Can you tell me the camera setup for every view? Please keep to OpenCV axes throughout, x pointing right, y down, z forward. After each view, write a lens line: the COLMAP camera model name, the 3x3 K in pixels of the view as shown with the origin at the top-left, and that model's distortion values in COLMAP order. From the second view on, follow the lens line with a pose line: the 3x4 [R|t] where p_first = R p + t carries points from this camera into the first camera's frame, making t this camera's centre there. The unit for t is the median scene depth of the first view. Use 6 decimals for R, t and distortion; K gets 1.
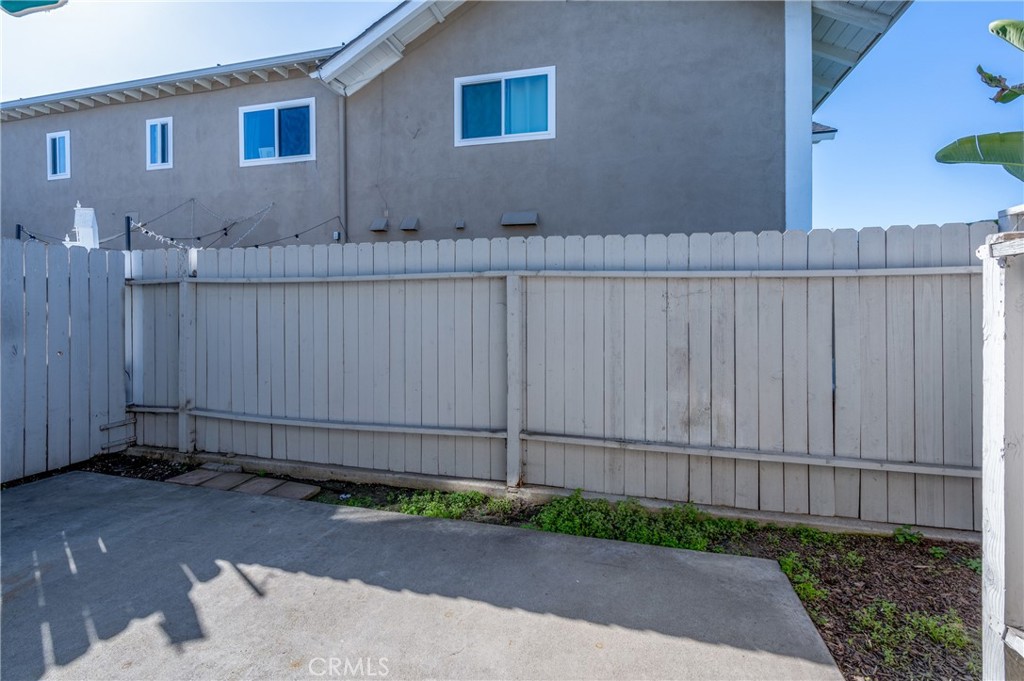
lens RADIAL K [[466.7, 0, 522.3], [0, 466.7, 300.9], [0, 0, 1]] dist [0.009583, -0.001785]
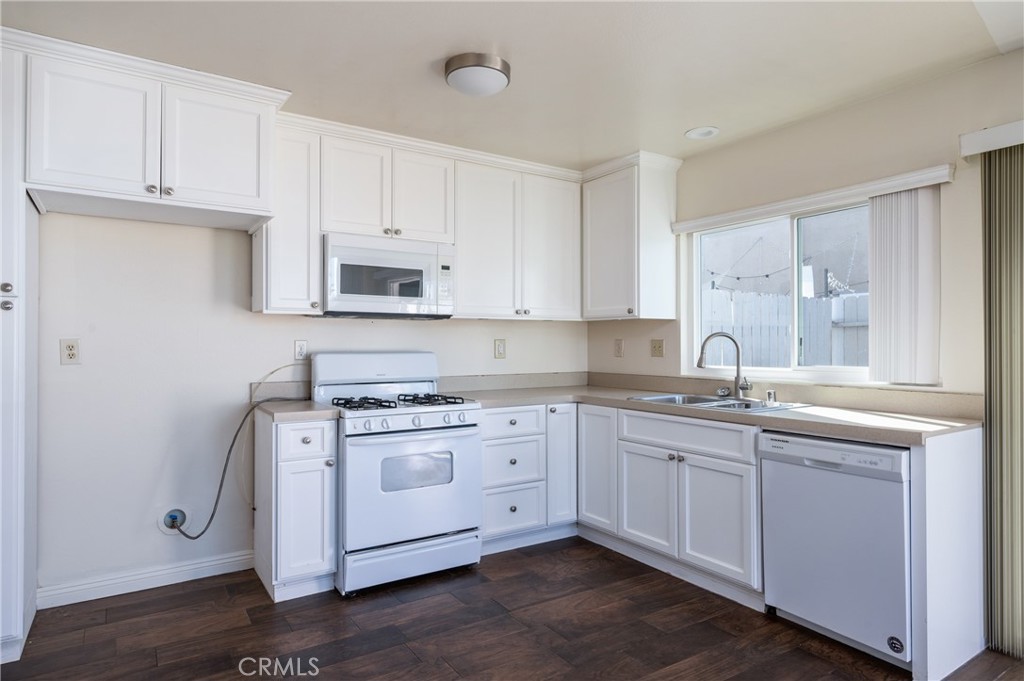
lens RADIAL K [[597.3, 0, 511.1], [0, 597.3, 341.4], [0, 0, 1]] dist [-0.001722, -0.004225]
pose [[0.751415, -0.001225, -0.659829, -0.620003], [0.011723, 0.999865, 0.011494, -0.030931], [0.659726, -0.016372, 0.751328, -0.898432]]
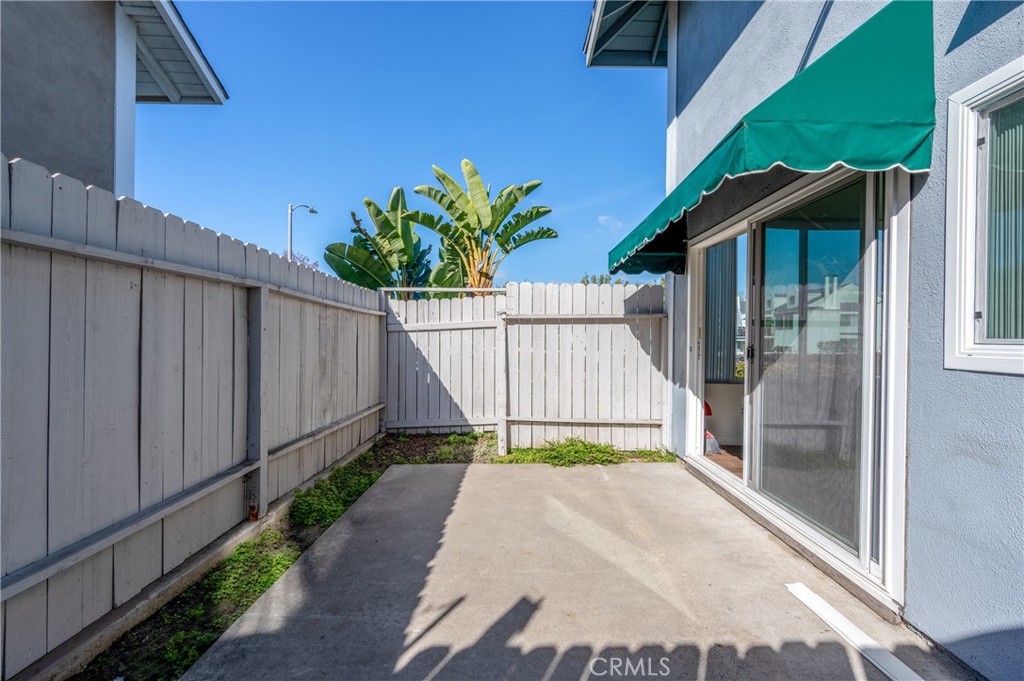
lens RADIAL K [[455.4, 0, 513.9], [0, 455.4, 343.9], [0, 0, 1]] dist [0.000604, -0.000653]
pose [[-0.259180, -0.006497, 0.965807, -1.089541], [-0.020977, 0.999779, 0.001096, 0.048742], [-0.965601, -0.019976, -0.259259, 0.821105]]
